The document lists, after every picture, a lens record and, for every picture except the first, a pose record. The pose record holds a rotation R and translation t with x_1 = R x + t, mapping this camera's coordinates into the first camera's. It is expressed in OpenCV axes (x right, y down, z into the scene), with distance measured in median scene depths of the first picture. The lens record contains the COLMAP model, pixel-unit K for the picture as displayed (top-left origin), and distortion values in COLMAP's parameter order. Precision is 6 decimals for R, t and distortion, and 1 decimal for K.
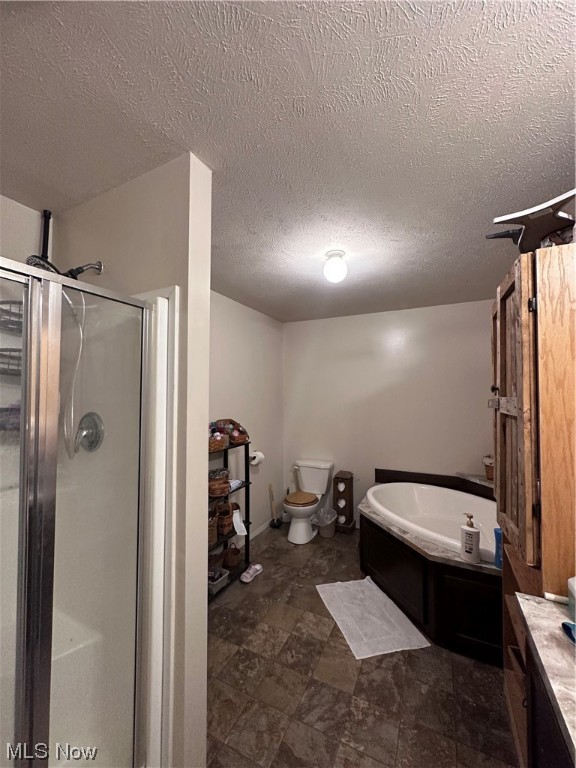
lens RADIAL K [[306.9, 0, 288.2], [0, 306.9, 386.2], [0, 0, 1]] dist [-0.002211, 0.000670]
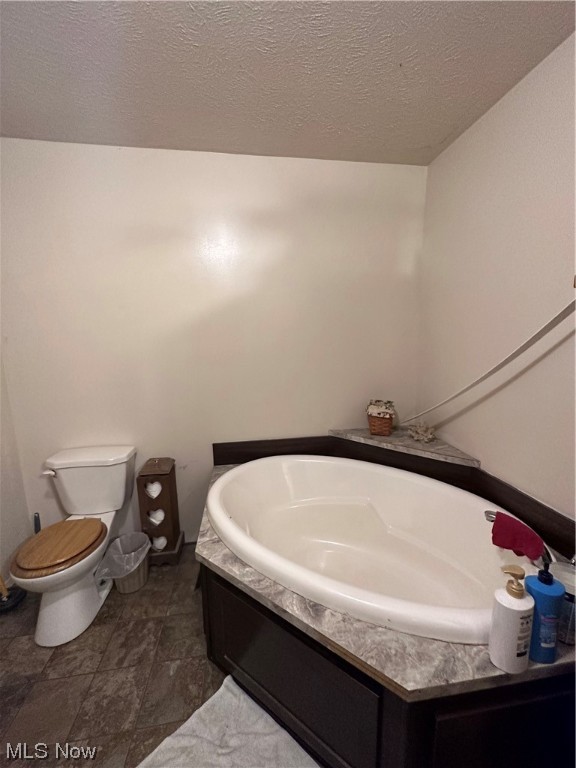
lens RADIAL K [[306.9, 0, 286.8], [0, 306.9, 386.7], [0, 0, 1]] dist [-0.002211, 0.000670]
pose [[0.826994, -0.103542, 0.552594, 0.092013], [0.002745, 0.983627, 0.180198, 0.057595], [-0.562204, -0.147505, 0.813738, 0.483618]]
